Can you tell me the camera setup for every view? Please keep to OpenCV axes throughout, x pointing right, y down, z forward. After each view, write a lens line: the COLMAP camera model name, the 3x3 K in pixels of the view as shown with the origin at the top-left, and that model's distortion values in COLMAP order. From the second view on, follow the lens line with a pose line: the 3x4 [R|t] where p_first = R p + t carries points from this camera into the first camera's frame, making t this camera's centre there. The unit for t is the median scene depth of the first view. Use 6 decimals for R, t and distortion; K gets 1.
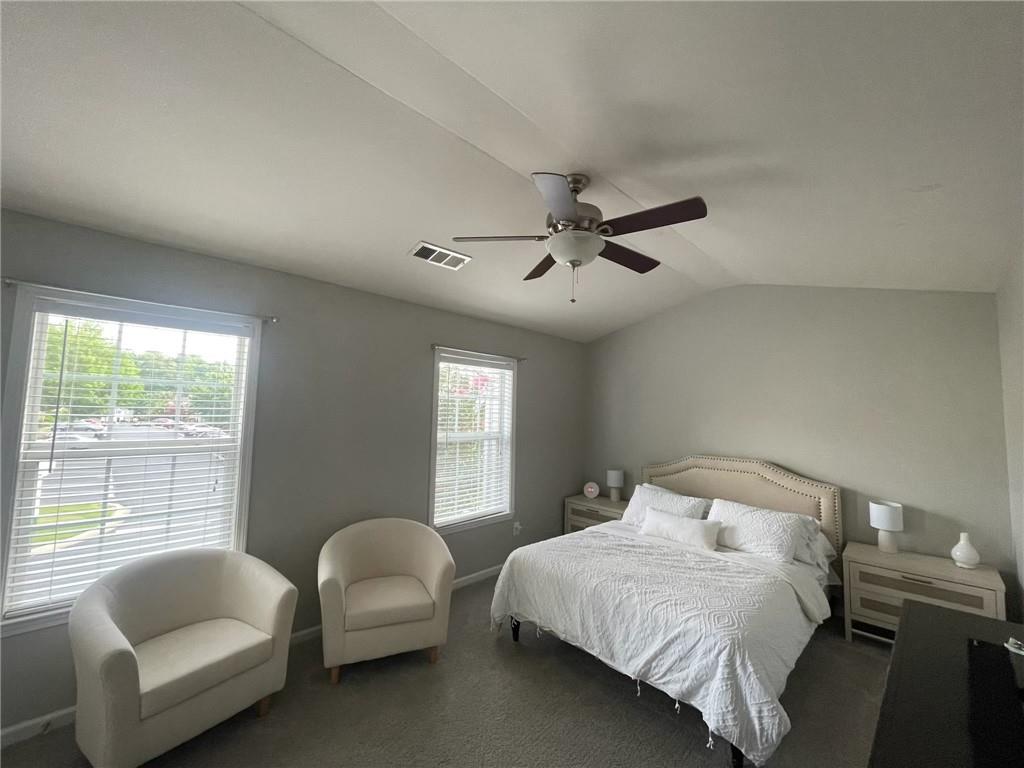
lens RADIAL K [[408.0, 0, 505.9], [0, 408.0, 383.4], [0, 0, 1]] dist [-0.002499, -0.000776]
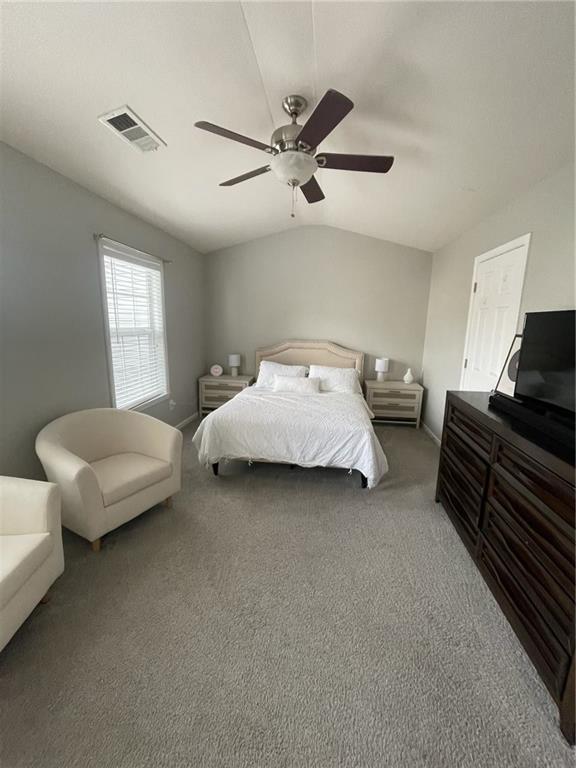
lens RADIAL K [[306.0, 0, 289.6], [0, 306.0, 383.0], [0, 0, 1]] dist [-0.002499, -0.000776]
pose [[0.789694, -0.125343, 0.600560, -0.324600], [-0.047497, 0.963478, 0.263542, 0.032947], [-0.611660, -0.236643, 0.754899, 0.110391]]
